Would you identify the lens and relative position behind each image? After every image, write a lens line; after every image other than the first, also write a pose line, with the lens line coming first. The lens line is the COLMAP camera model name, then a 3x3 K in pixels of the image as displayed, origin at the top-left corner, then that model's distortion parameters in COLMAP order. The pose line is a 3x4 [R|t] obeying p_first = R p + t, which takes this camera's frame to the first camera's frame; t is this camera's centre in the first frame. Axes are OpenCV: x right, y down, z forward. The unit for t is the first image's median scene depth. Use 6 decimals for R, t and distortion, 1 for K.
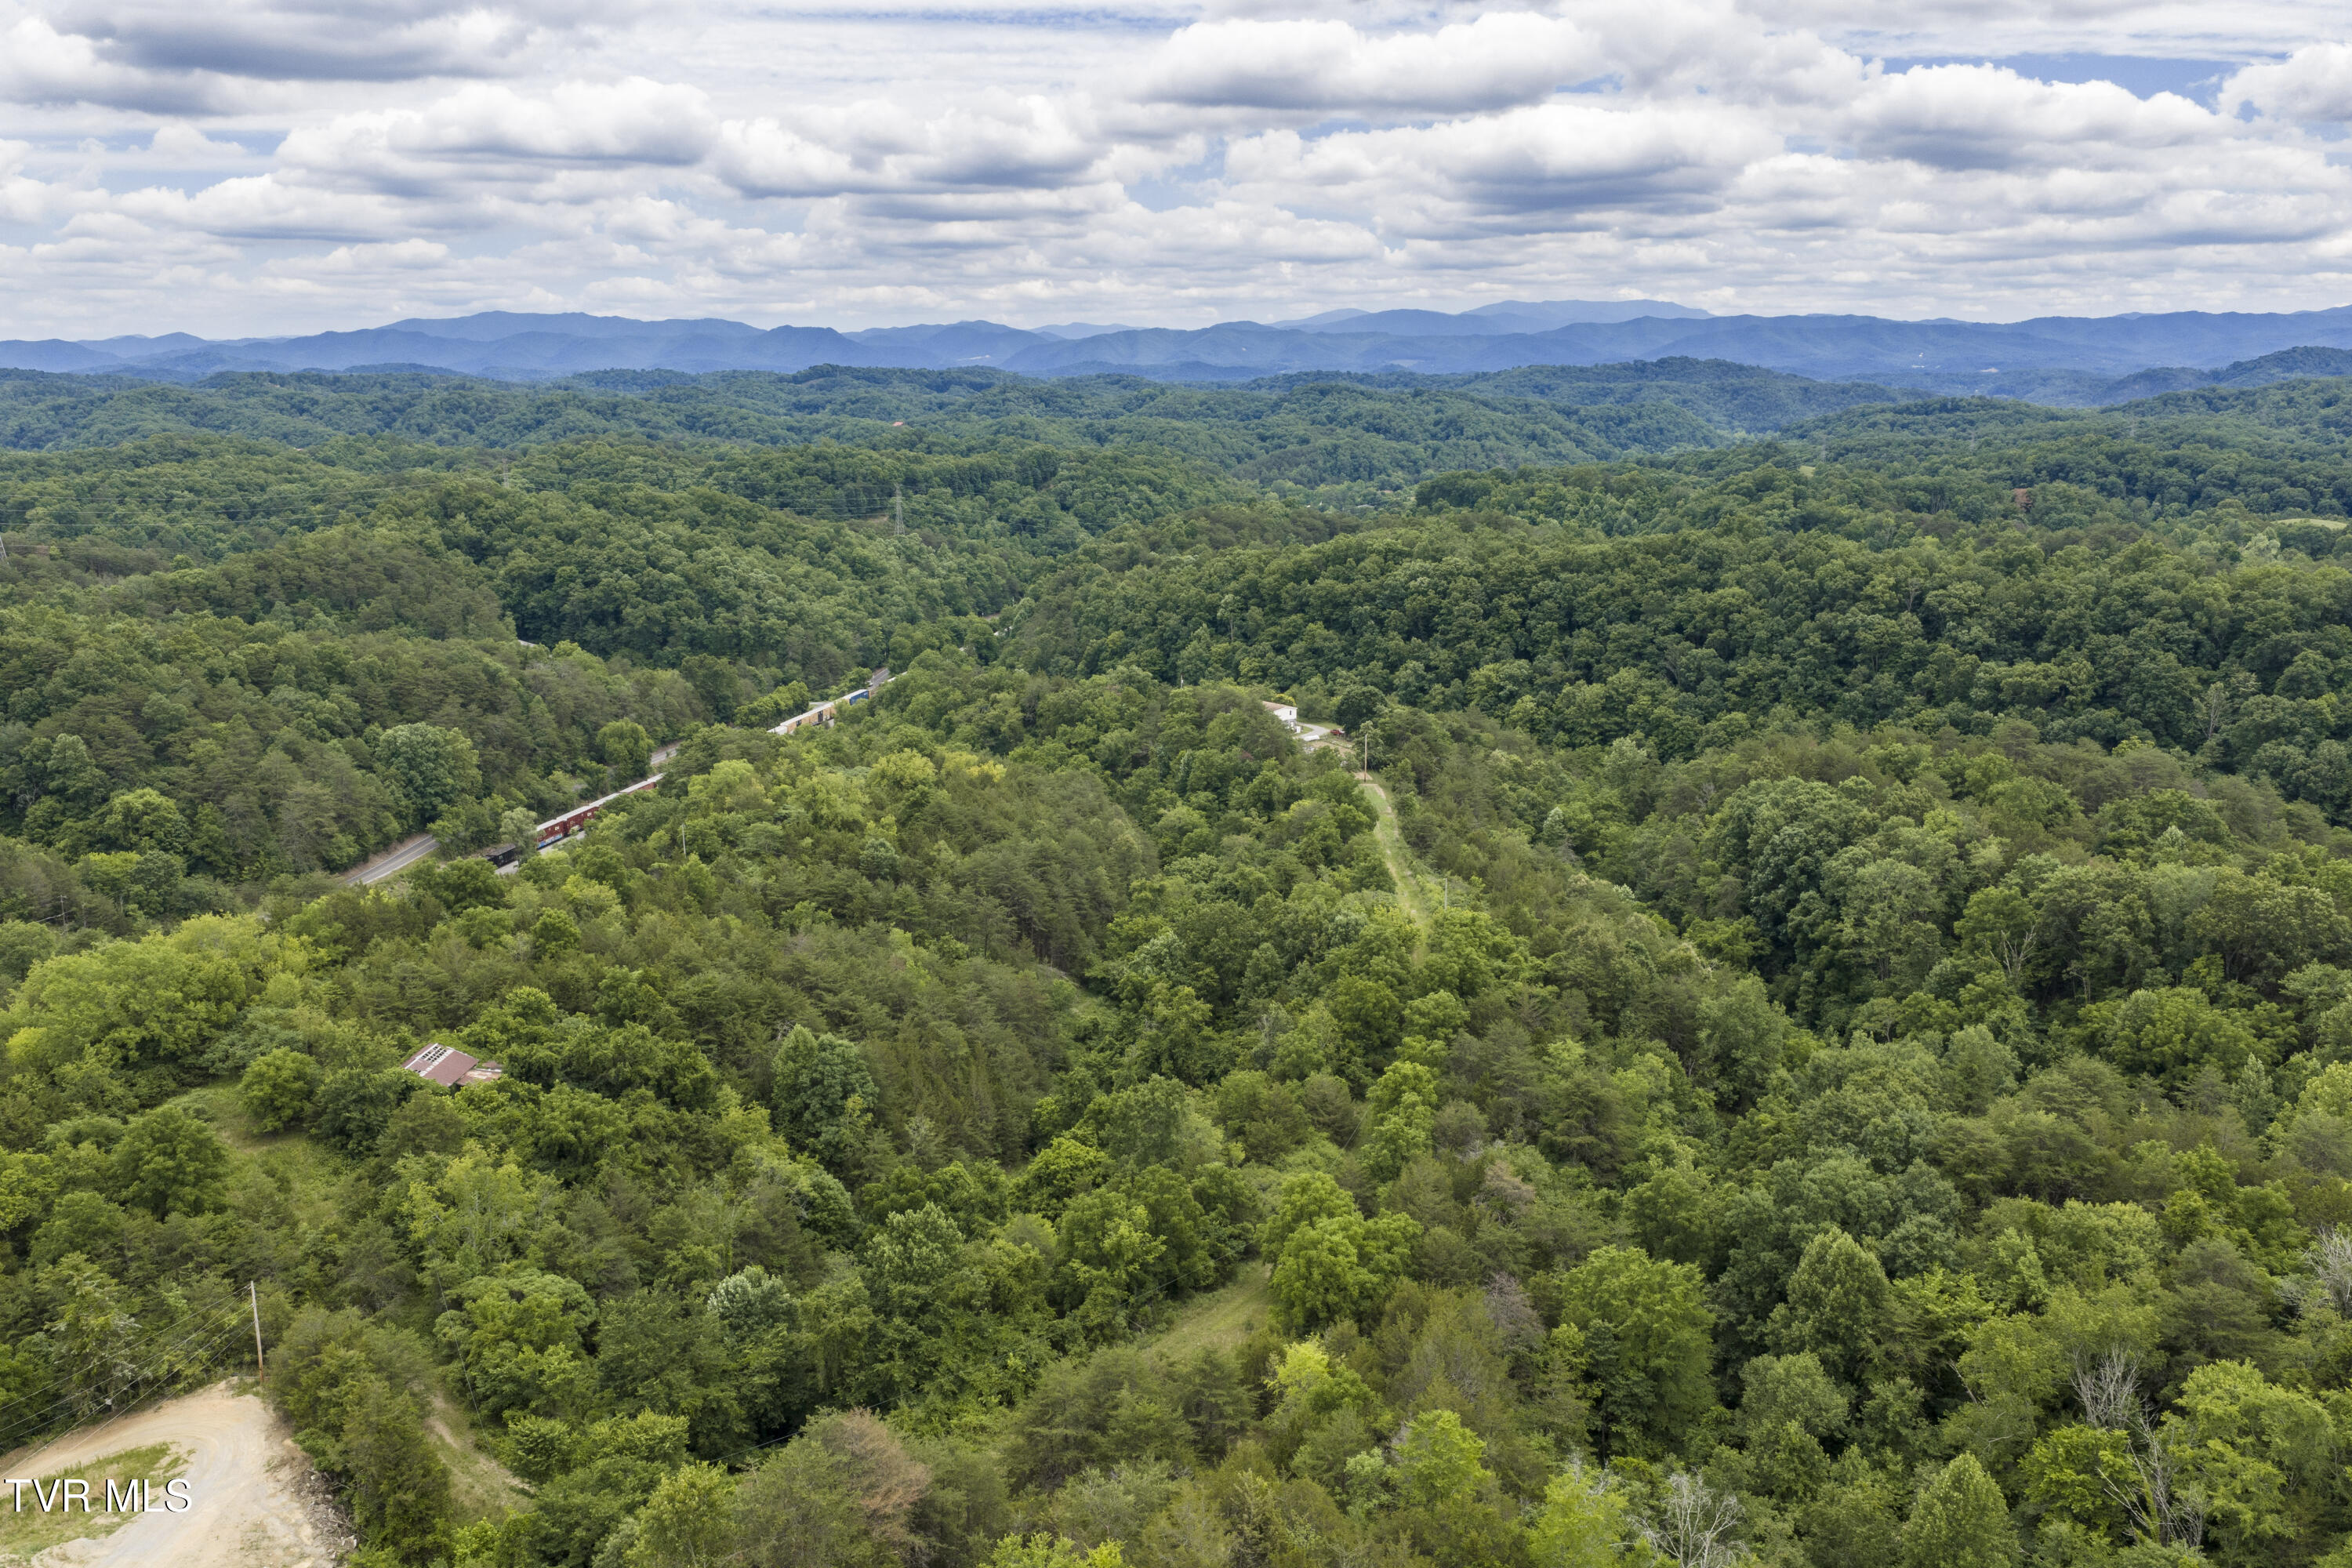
lens RADIAL K [[1946.0, 0, 1187.6], [0, 1946.0, 789.0], [0, 0, 1]] dist [0.015624, -0.022466]
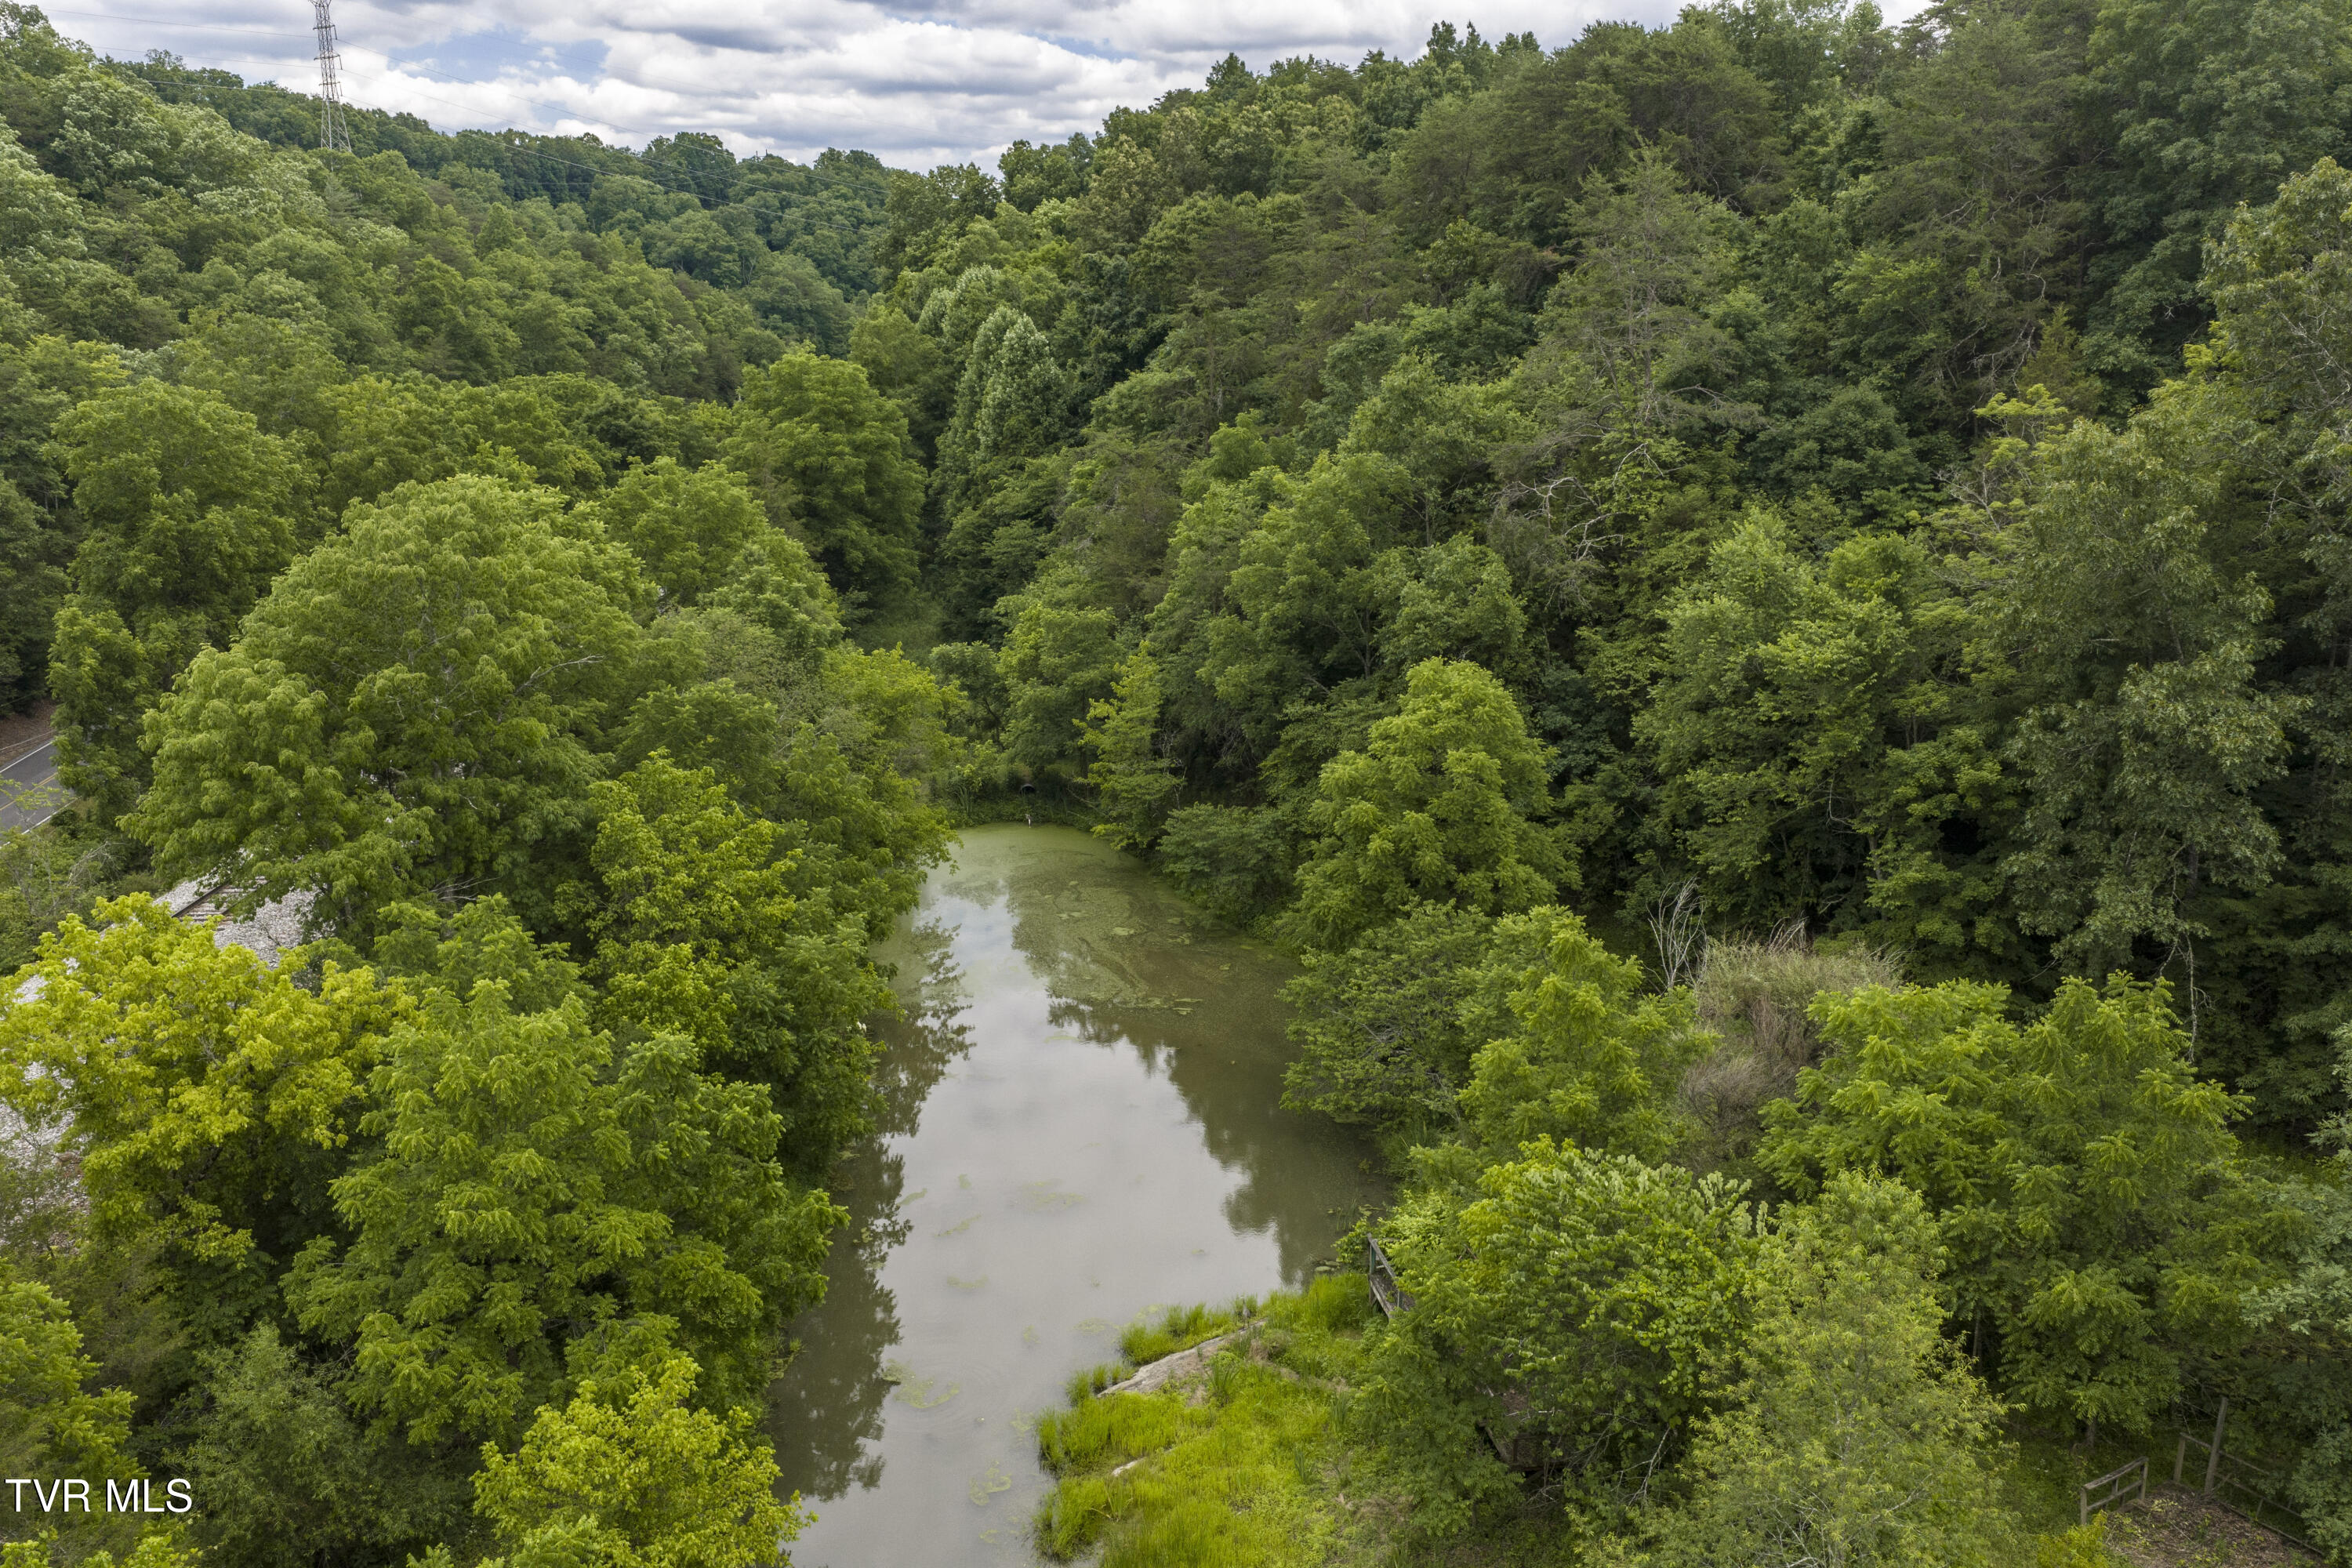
lens RADIAL K [[1946.0, 0, 1191.0], [0, 1946.0, 783.8], [0, 0, 1]] dist [0.015624, -0.022466]
pose [[0.974281, -0.047201, 0.220336, -0.157169], [0.039512, 0.998451, 0.039179, -0.077850], [-0.221844, -0.029466, 0.974637, 1.167264]]
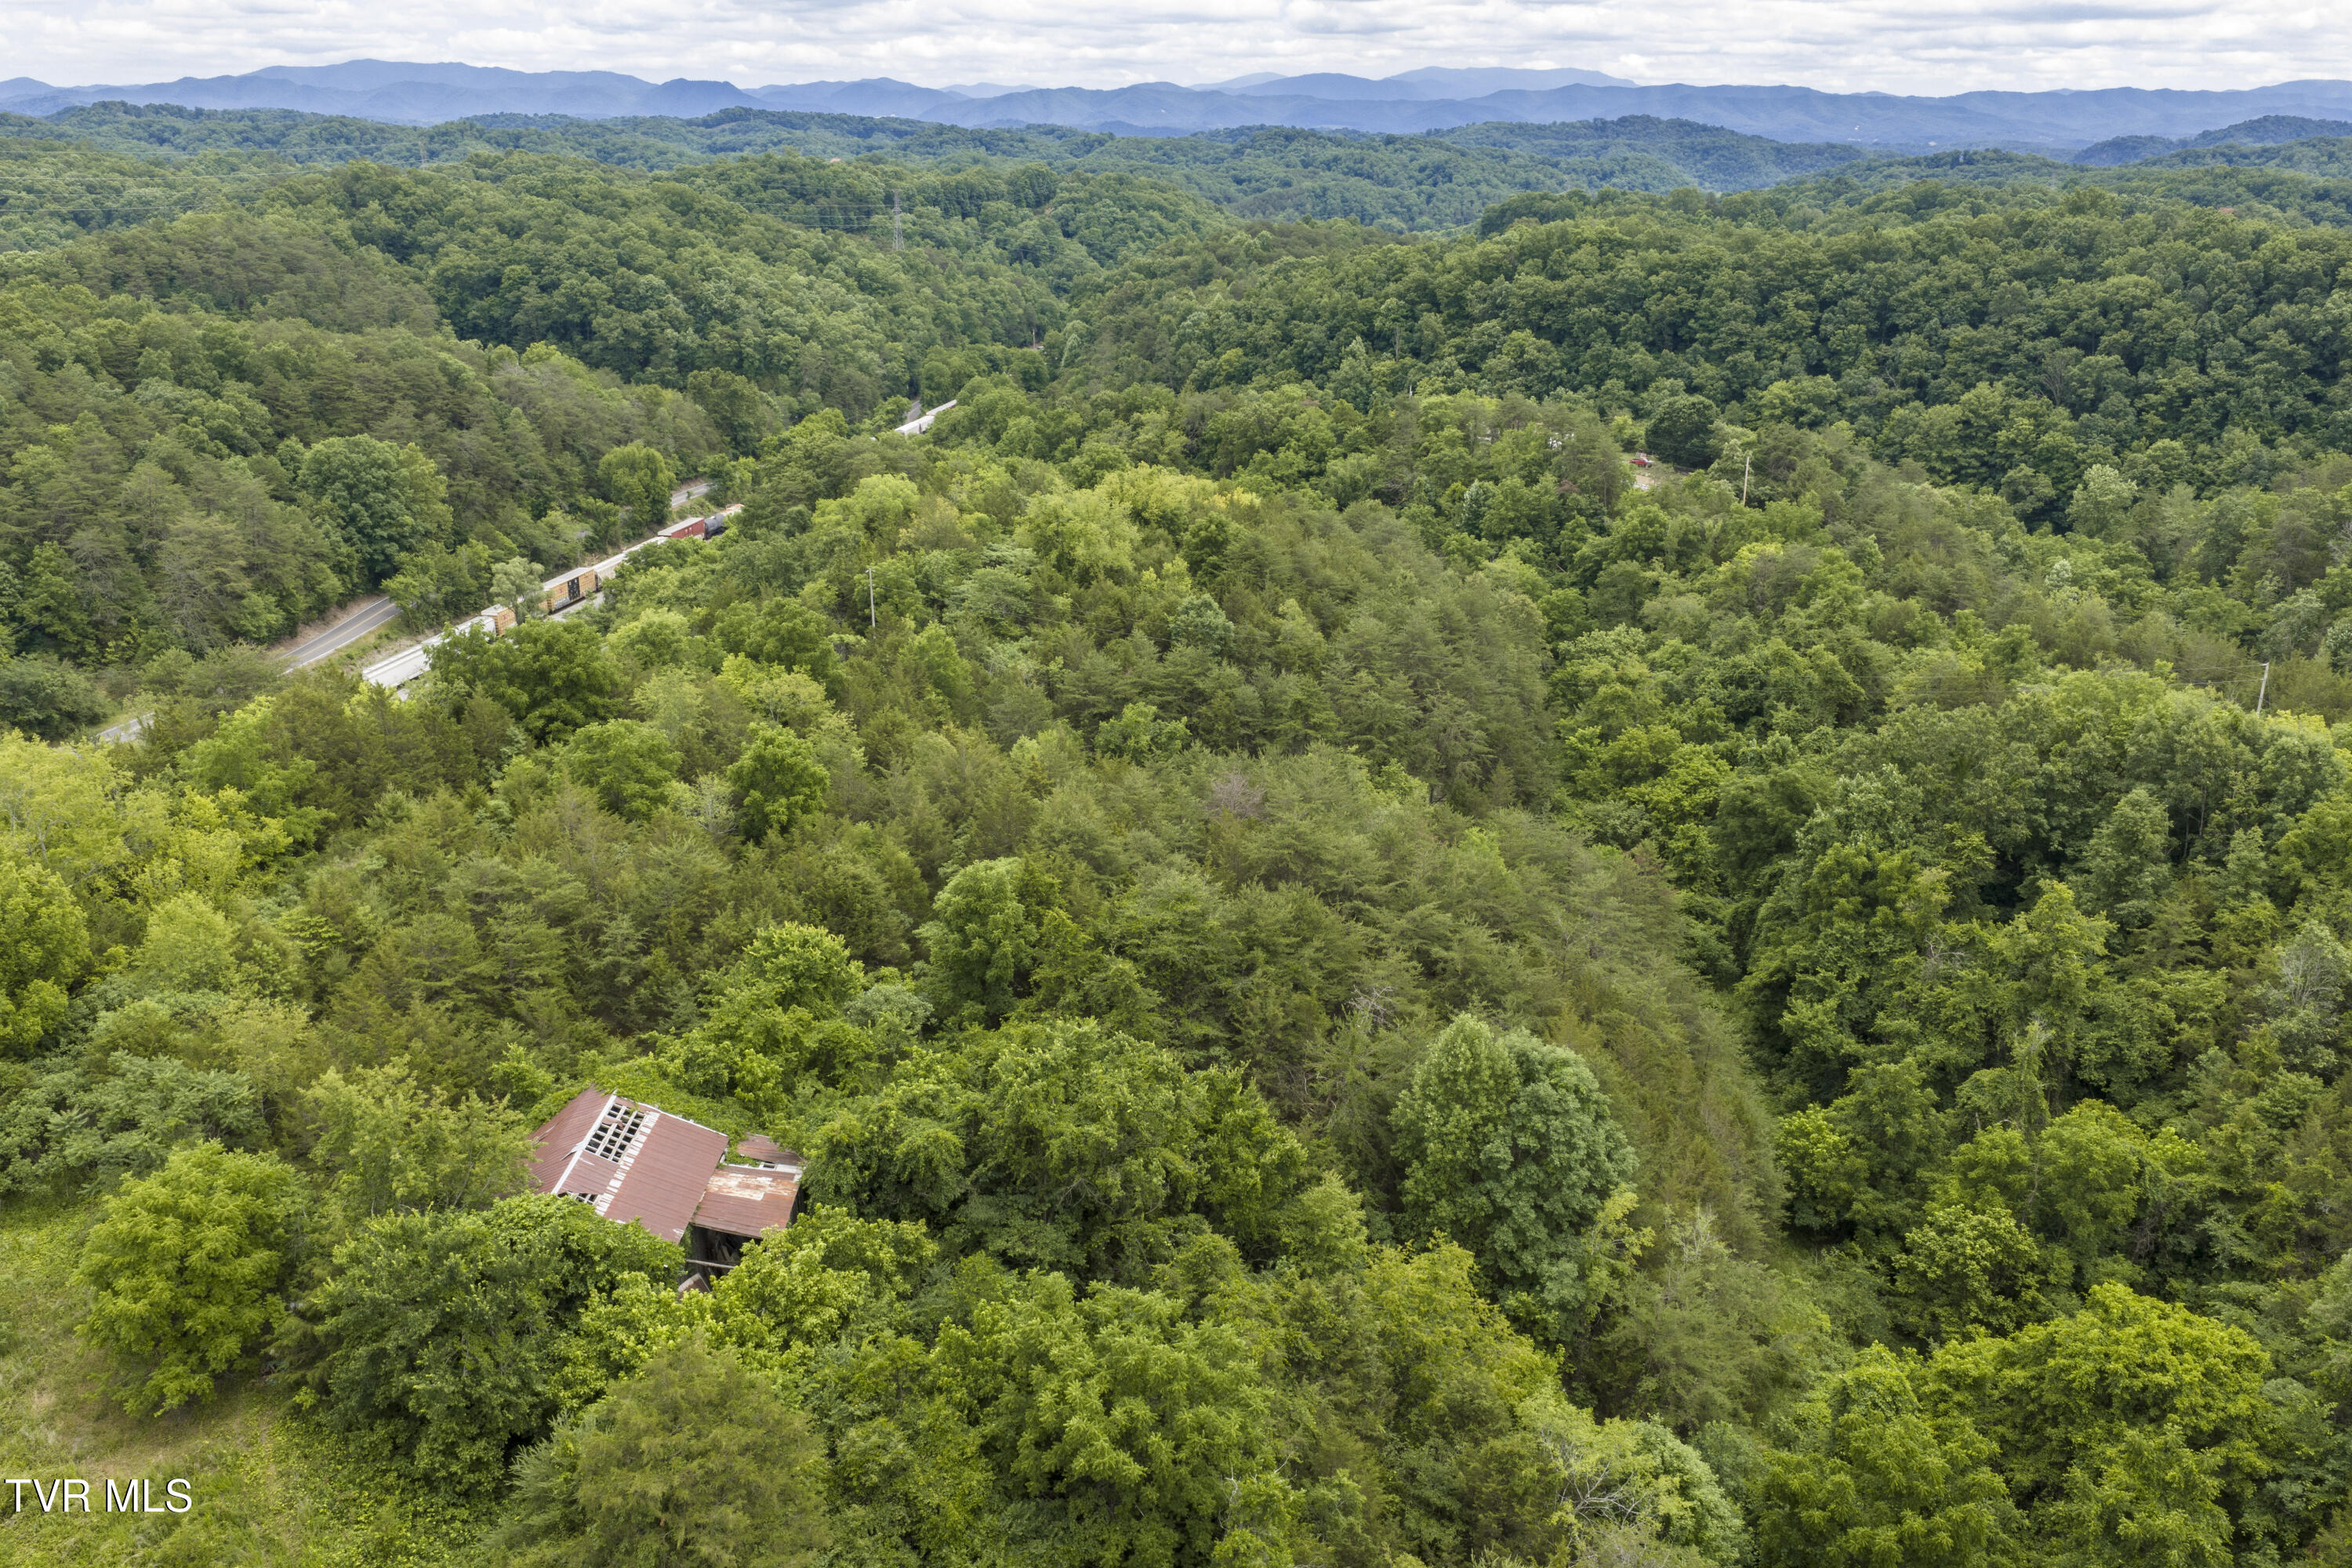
lens RADIAL K [[1946.0, 0, 1185.8], [0, 1946.0, 789.8], [0, 0, 1]] dist [0.015624, -0.022466]
pose [[0.998940, -0.000902, 0.046028, -0.108468], [-0.004186, 0.993887, 0.110322, 0.010930], [-0.045846, -0.110397, 0.992830, 0.233082]]
